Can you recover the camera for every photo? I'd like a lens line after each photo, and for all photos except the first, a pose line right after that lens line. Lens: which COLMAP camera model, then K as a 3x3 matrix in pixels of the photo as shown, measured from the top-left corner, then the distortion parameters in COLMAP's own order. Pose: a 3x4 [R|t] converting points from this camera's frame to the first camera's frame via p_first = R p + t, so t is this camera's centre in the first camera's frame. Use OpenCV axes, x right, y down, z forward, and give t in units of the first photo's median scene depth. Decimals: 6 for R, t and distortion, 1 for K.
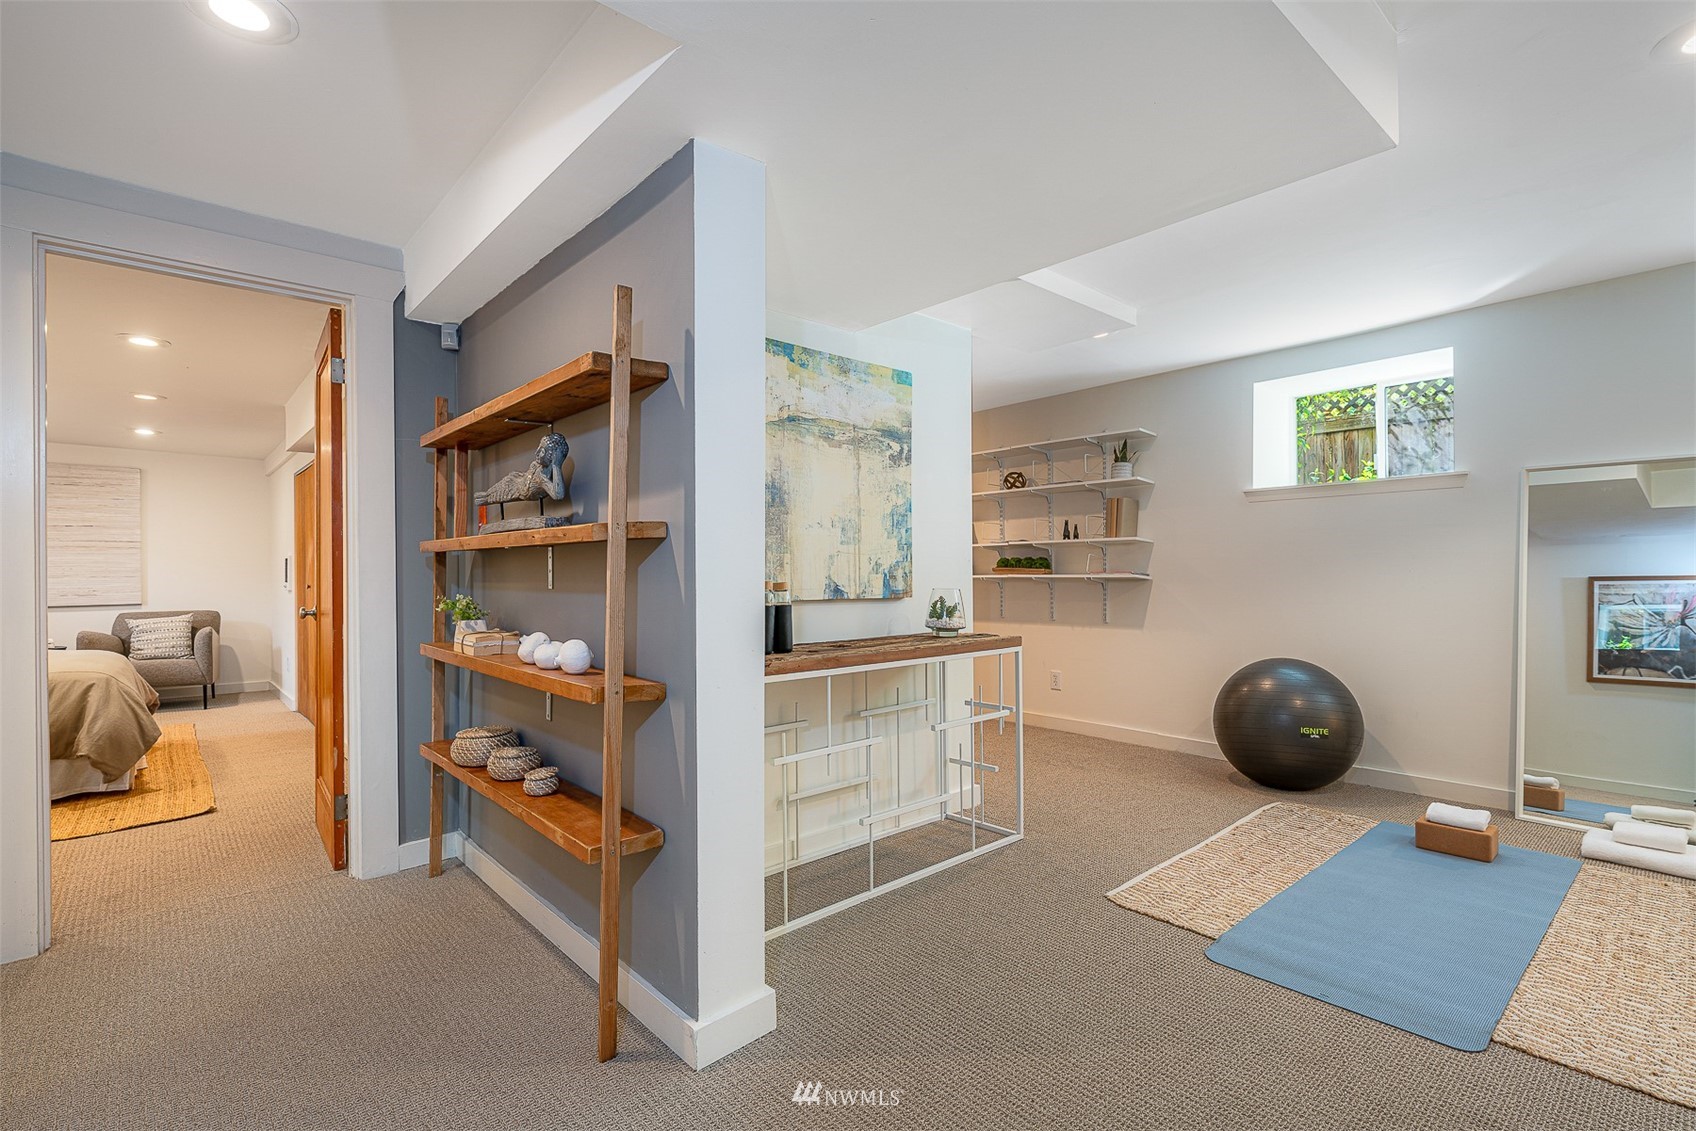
lens RADIAL K [[810.8, 0, 848.0], [0, 810.8, 565.5], [0, 0, 1]] dist [-0.001397, 0.000129]
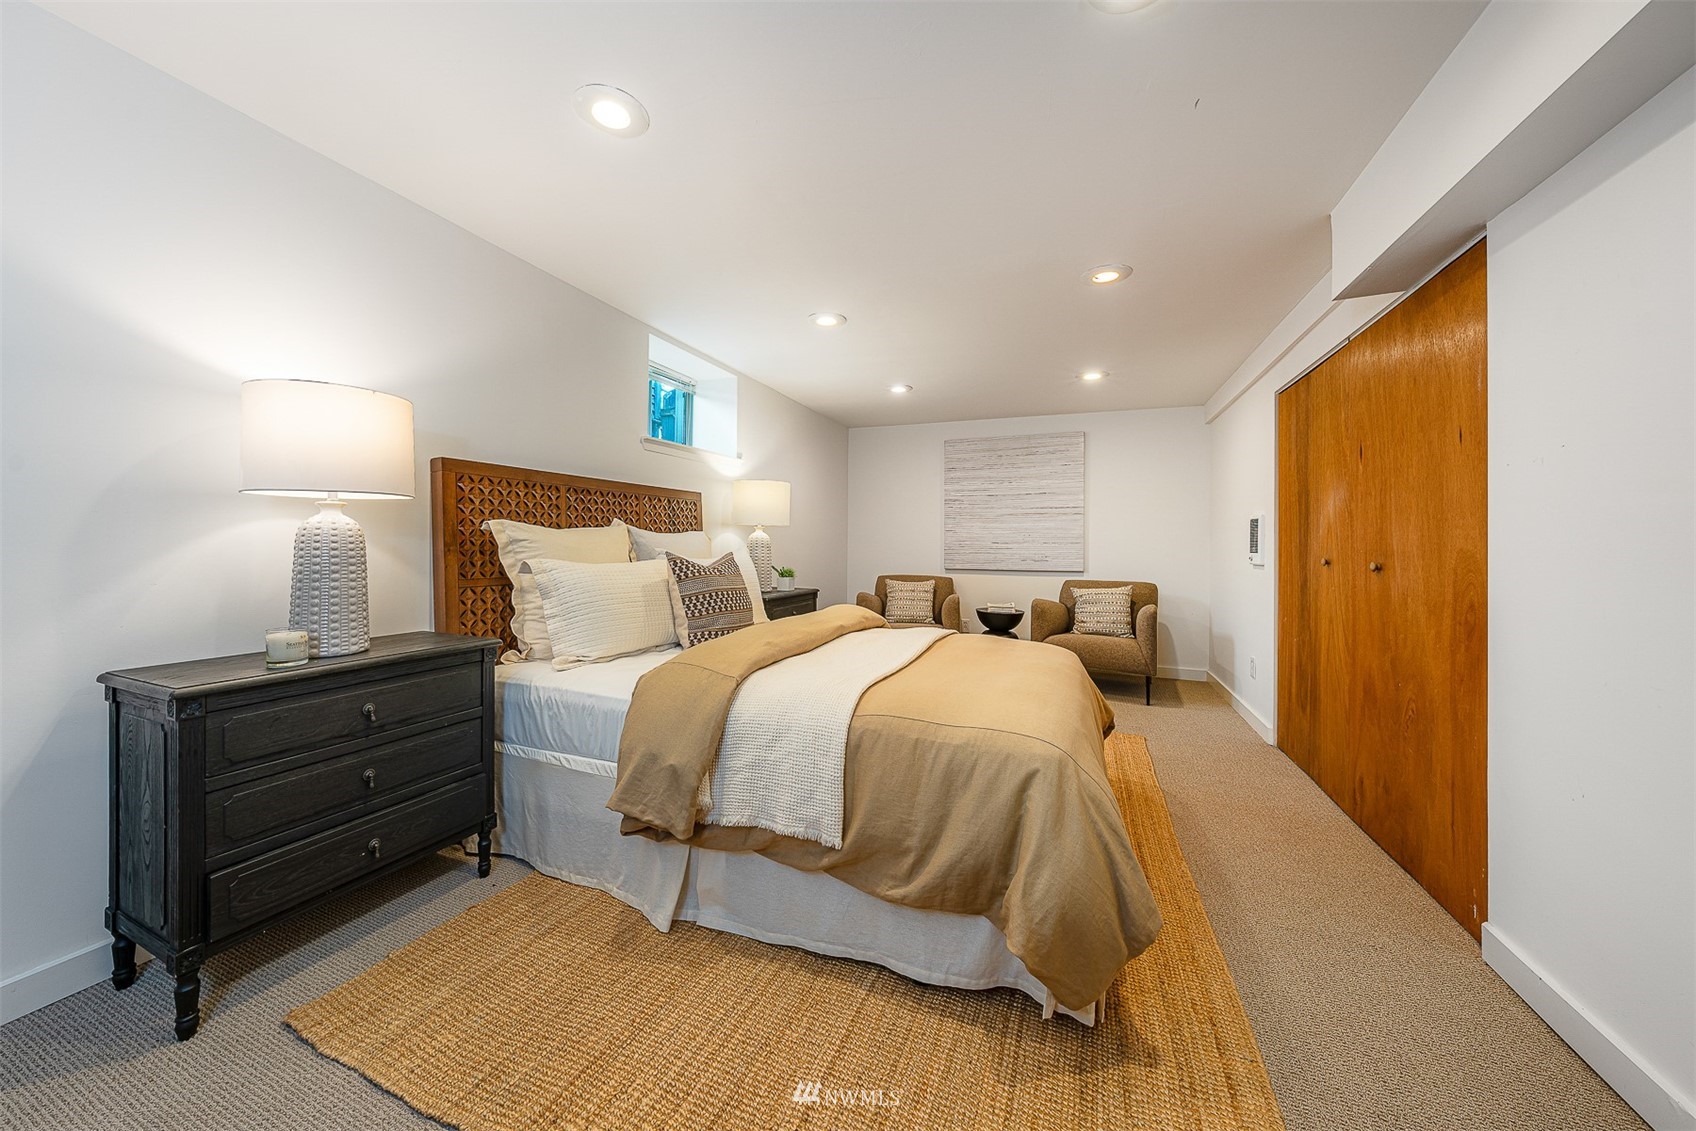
lens RADIAL K [[589.1, 0, 850.8], [0, 589.1, 553.2], [0, 0, 1]] dist [-0.014178, -0.000117]
pose [[0.477123, 0.024610, -0.878492, -0.231461], [-0.002918, 0.999647, 0.026419, 0.004749], [0.878832, -0.010042, 0.477026, 0.250630]]
